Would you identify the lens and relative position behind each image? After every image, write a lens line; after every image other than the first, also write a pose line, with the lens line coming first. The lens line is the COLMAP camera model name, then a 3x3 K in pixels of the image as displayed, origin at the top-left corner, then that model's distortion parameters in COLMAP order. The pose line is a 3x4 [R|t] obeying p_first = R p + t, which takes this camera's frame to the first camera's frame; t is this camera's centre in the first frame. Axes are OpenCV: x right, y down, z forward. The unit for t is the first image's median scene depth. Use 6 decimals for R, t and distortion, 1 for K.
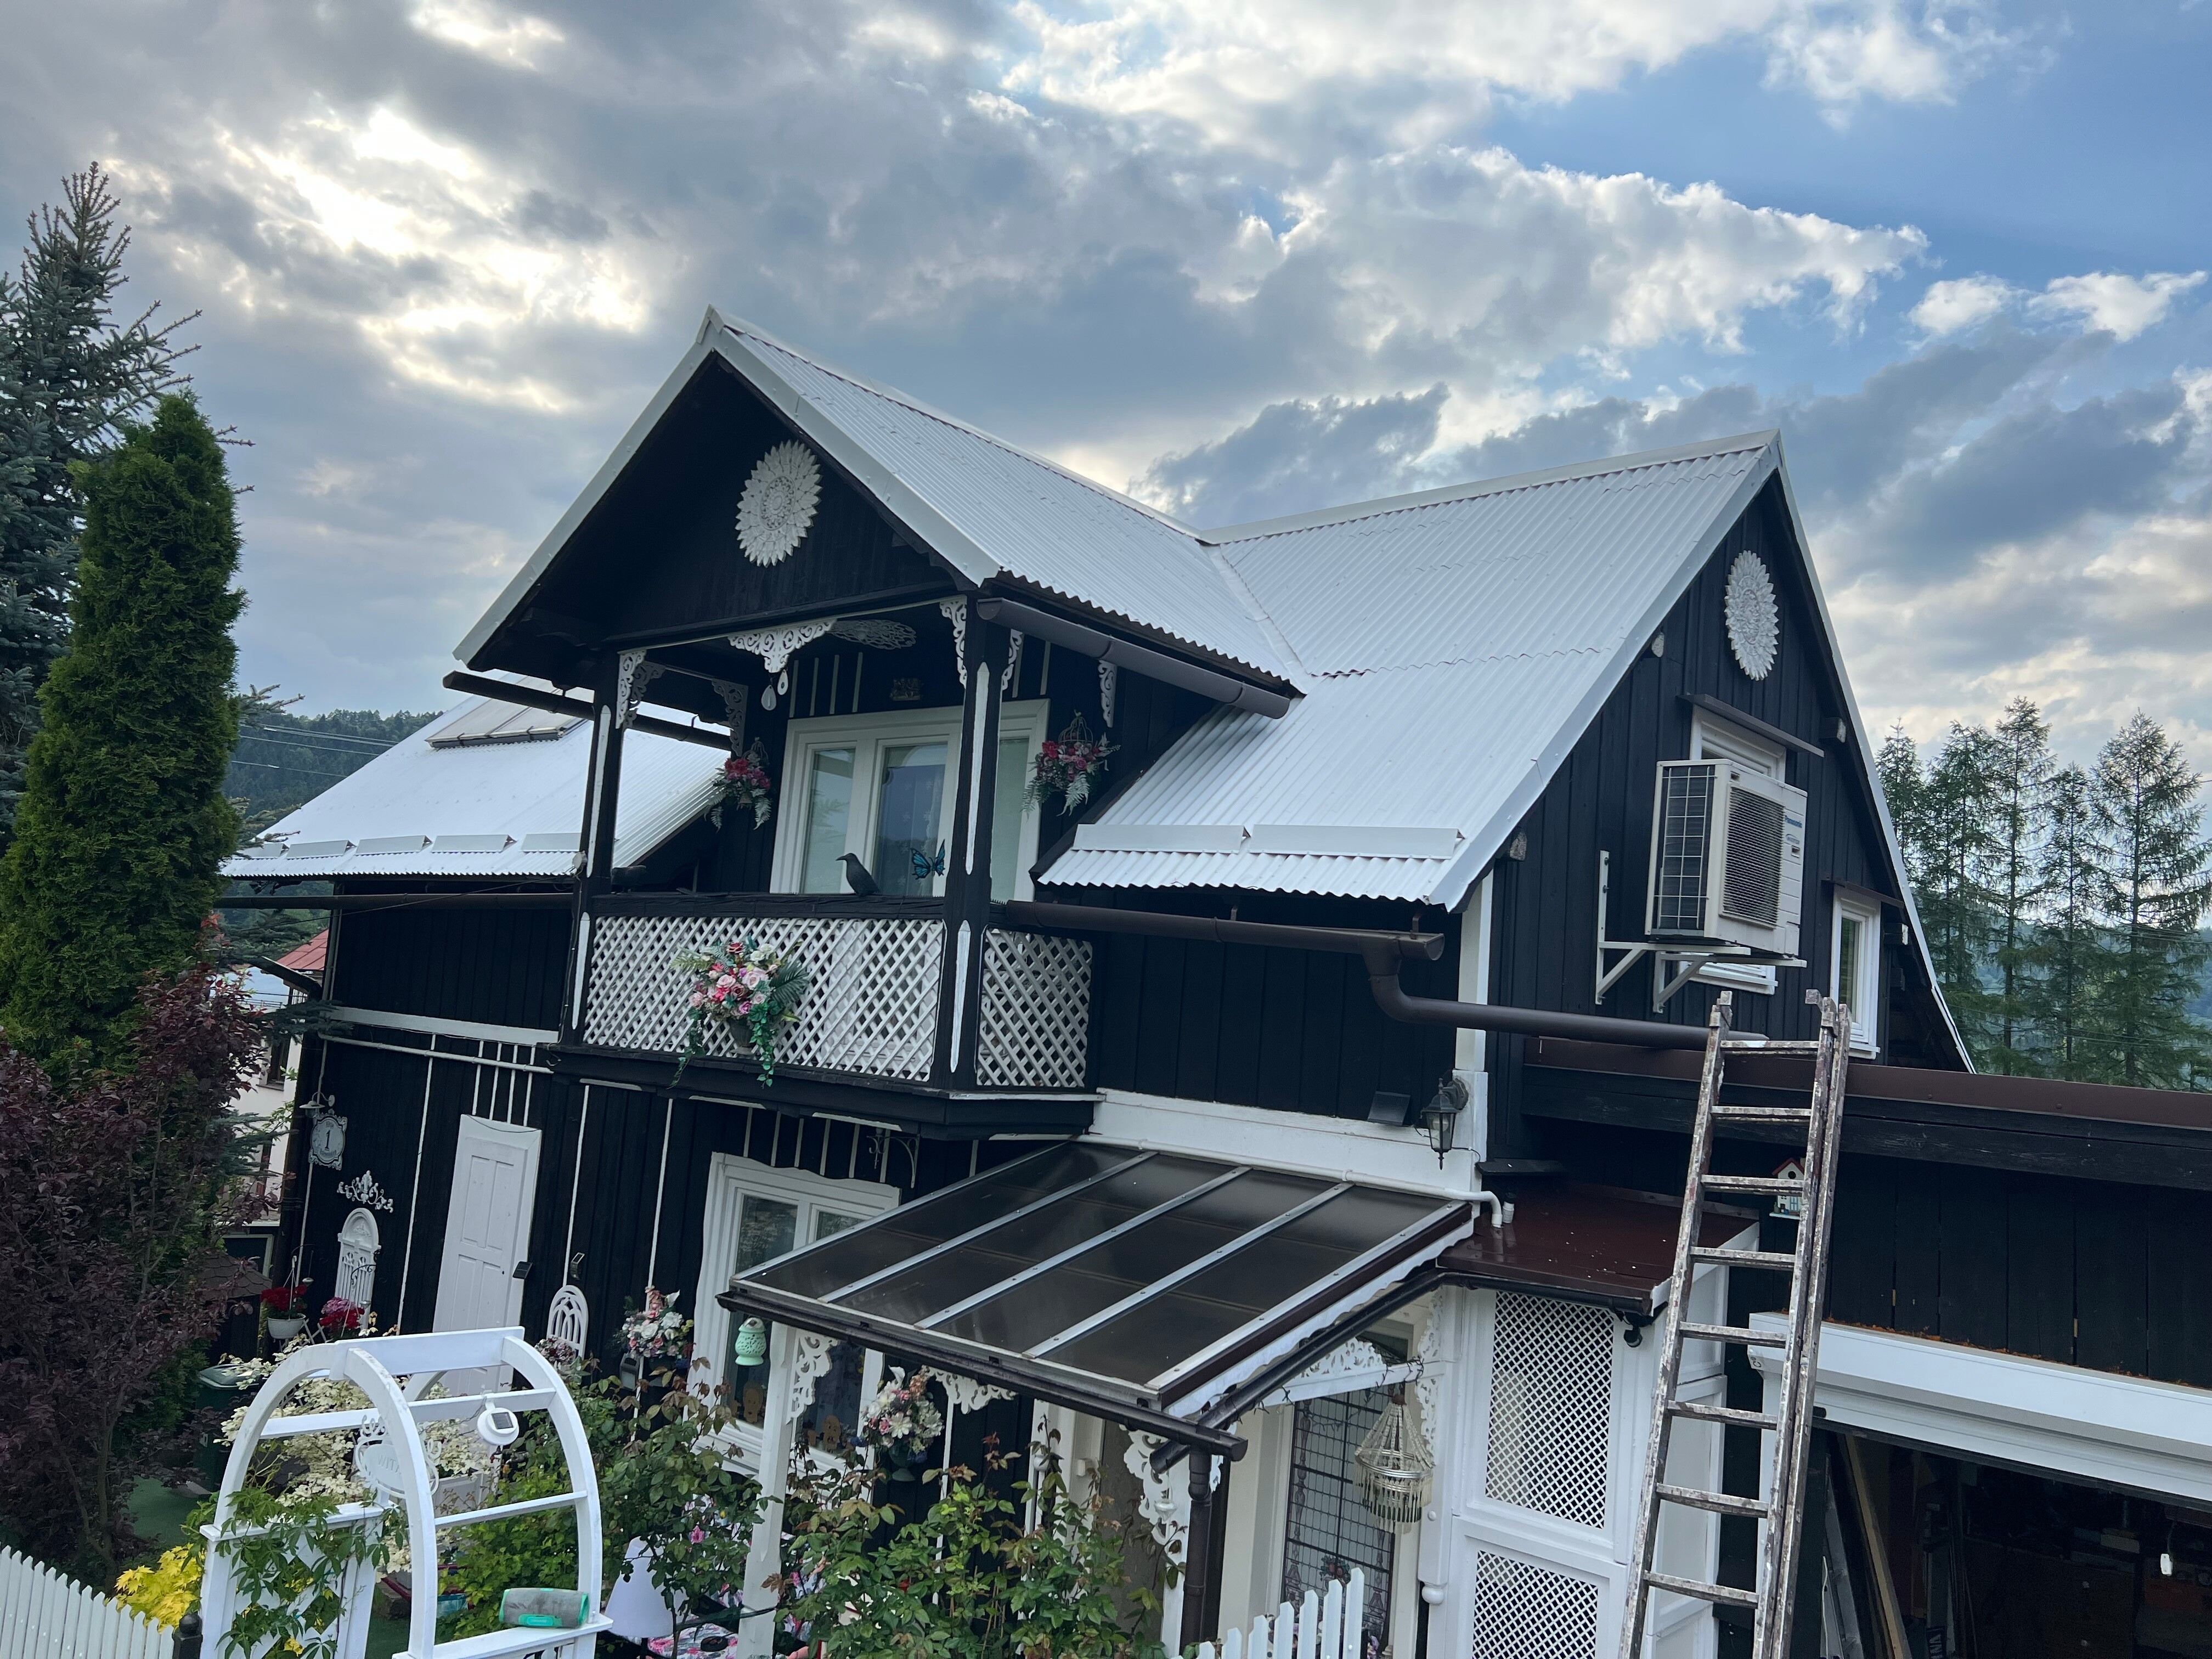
lens RADIAL K [[1618.1, 0, 1095.2], [0, 1618.1, 843.0], [0, 0, 1]] dist [0.012112, -0.000620]
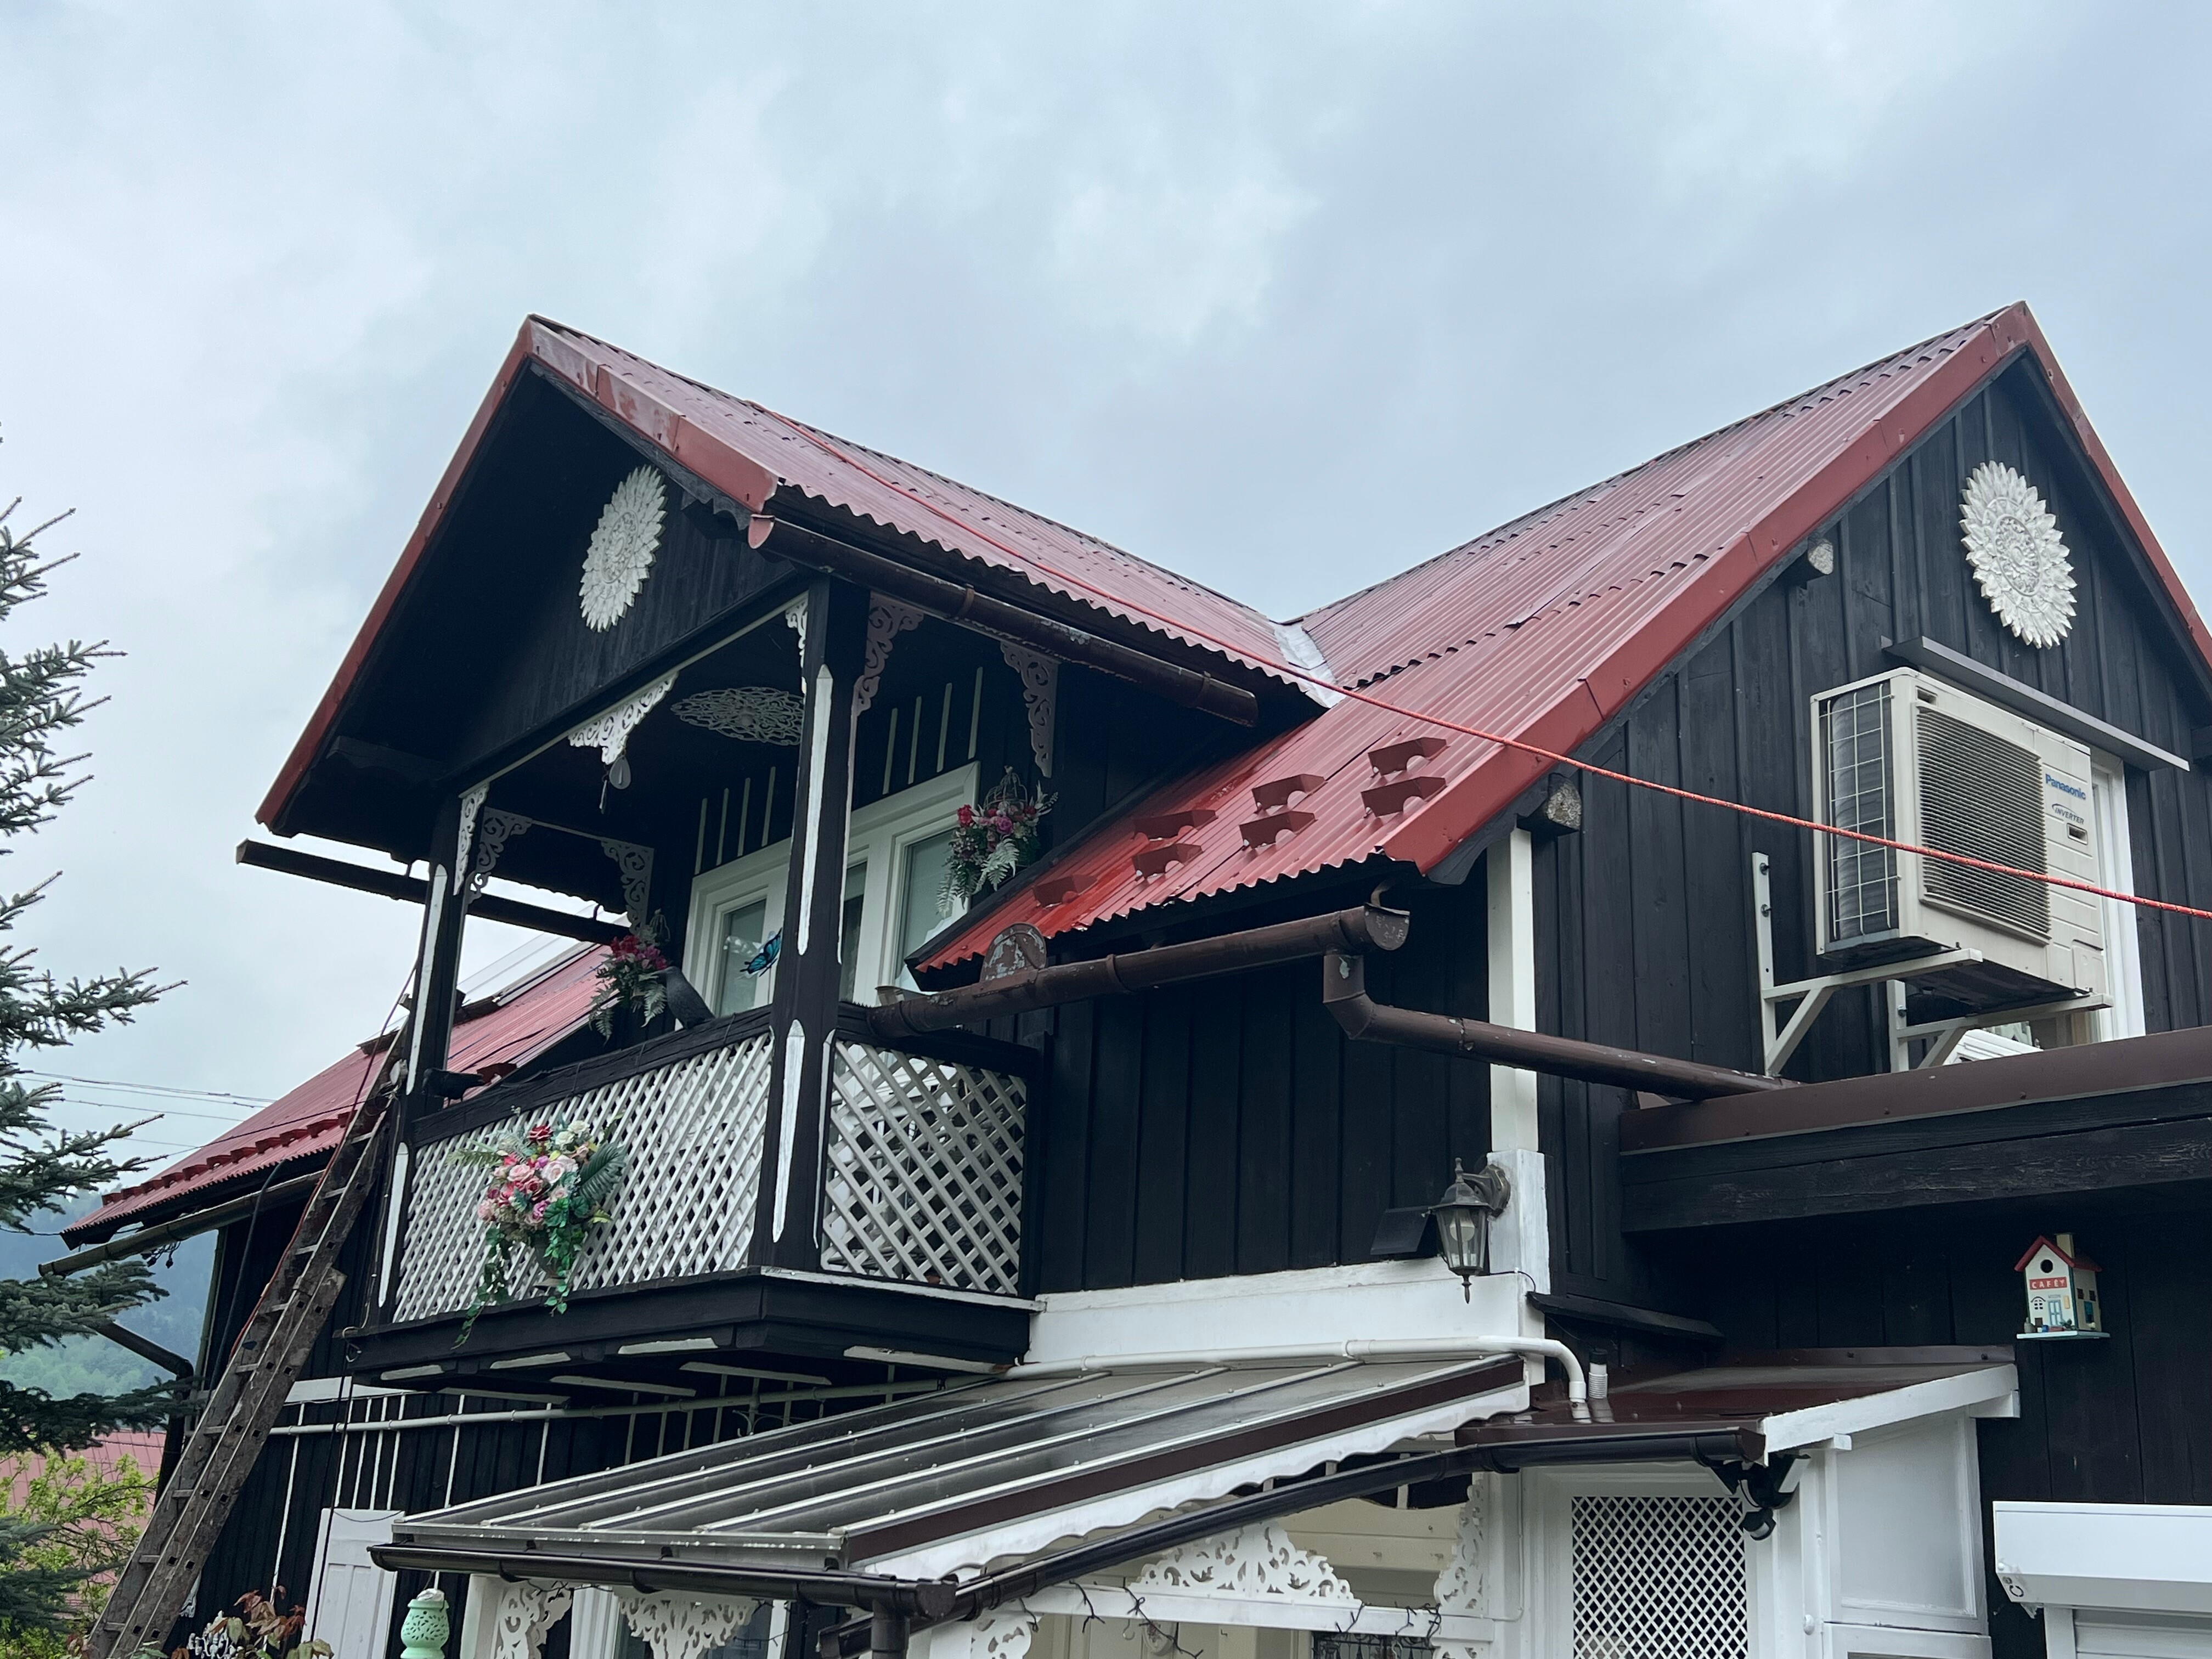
lens RADIAL K [[2201.2, 0, 1104.6], [0, 2201.2, 856.3], [0, 0, 1]] dist [-0.056144, 0.182873]
pose [[0.983051, -0.084861, -0.162510, 0.193043], [0.046038, 0.972285, -0.229223, 0.187748], [0.177458, 0.217856, 0.959712, 0.112415]]
